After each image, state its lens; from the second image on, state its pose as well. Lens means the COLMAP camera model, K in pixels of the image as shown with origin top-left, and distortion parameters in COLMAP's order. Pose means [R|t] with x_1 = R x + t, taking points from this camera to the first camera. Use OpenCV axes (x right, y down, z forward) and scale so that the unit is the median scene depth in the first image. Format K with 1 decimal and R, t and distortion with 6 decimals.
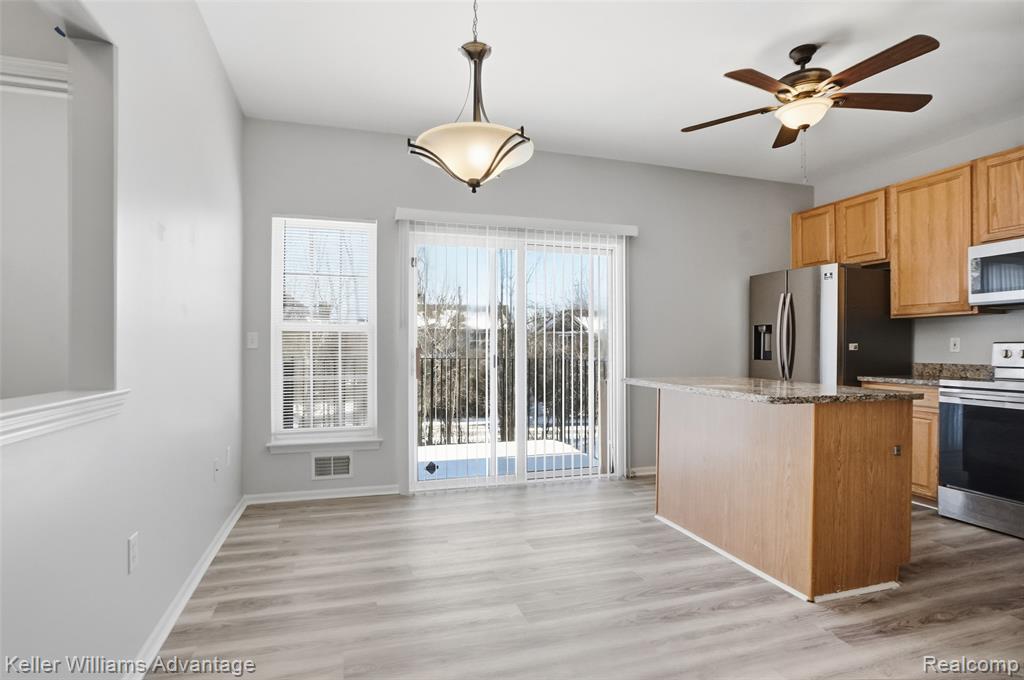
lens RADIAL K [[516.1, 0, 500.1], [0, 516.1, 341.7], [0, 0, 1]] dist [-0.042111, 0.011504]
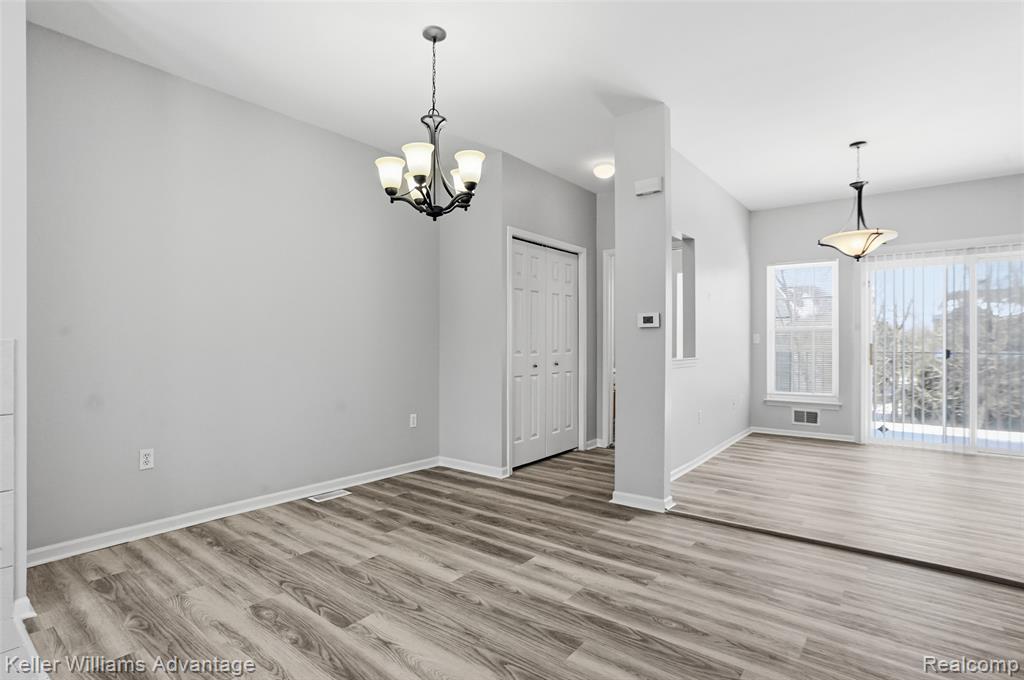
lens RADIAL K [[516.1, 0, 500.1], [0, 516.1, 341.7], [0, 0, 1]] dist [-0.042111, 0.011504]
pose [[0.569026, -0.000397, -0.822319, 0.446129], [0.006561, 0.999970, 0.004057, -0.005428], [0.822293, -0.007704, 0.569012, -0.701582]]
